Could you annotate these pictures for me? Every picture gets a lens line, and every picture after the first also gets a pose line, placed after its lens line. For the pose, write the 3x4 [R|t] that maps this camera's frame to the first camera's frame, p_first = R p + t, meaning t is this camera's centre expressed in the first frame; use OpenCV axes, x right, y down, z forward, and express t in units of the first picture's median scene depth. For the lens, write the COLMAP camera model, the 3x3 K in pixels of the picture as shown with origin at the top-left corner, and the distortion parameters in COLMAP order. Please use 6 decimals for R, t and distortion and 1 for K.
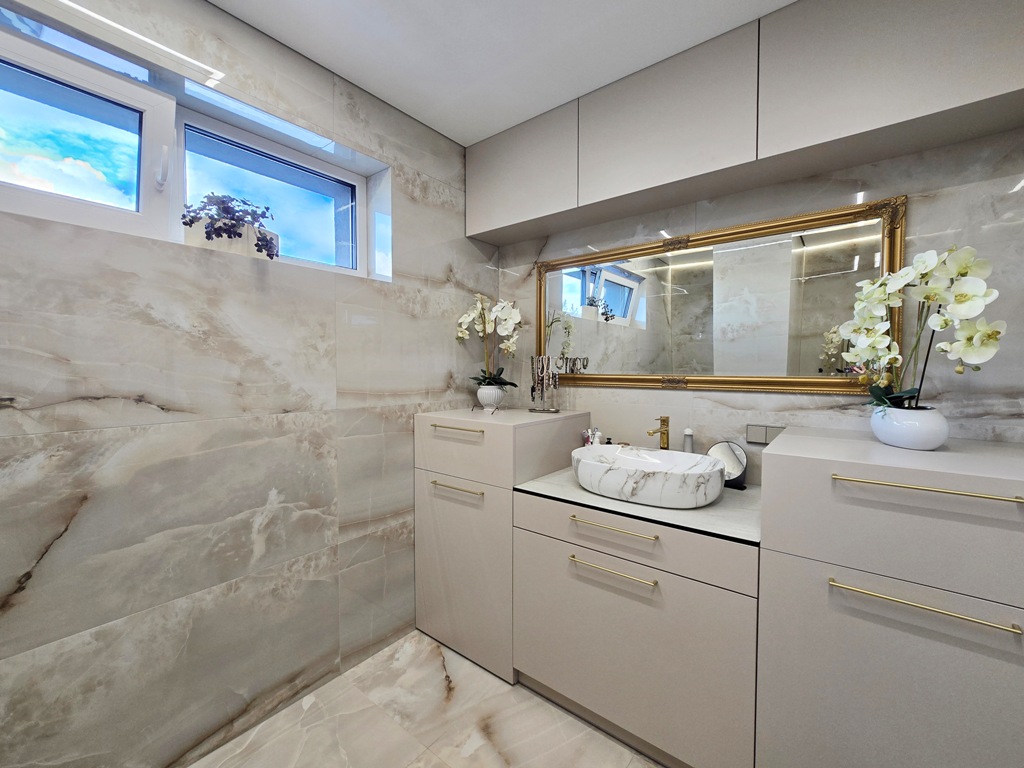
lens RADIAL K [[425.6, 0, 512.0], [0, 425.6, 384.0], [0, 0, 1]] dist [-0.001070, 0.000024]
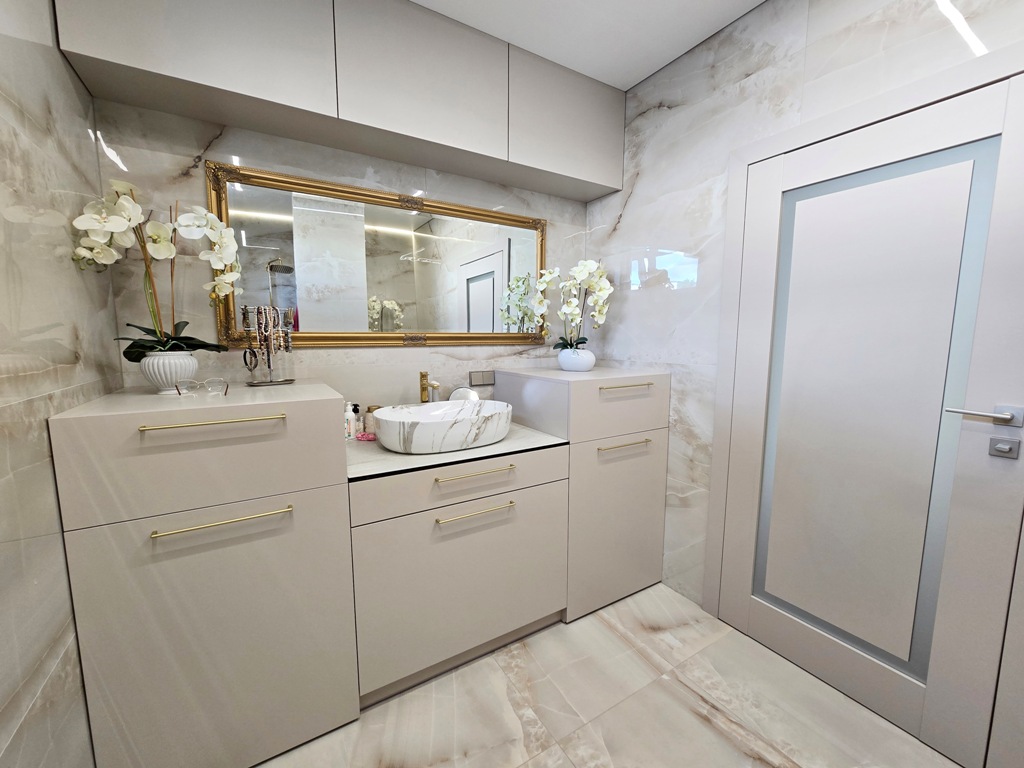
lens RADIAL K [[419.2, 0, 509.4], [0, 419.2, 386.7], [0, 0, 1]] dist [0.010537, -0.000102]
pose [[0.350540, -0.118503, 0.929020, -0.531506], [0.035290, 0.992929, 0.113339, 0.002926], [-0.935883, -0.006944, 0.352244, 0.426004]]
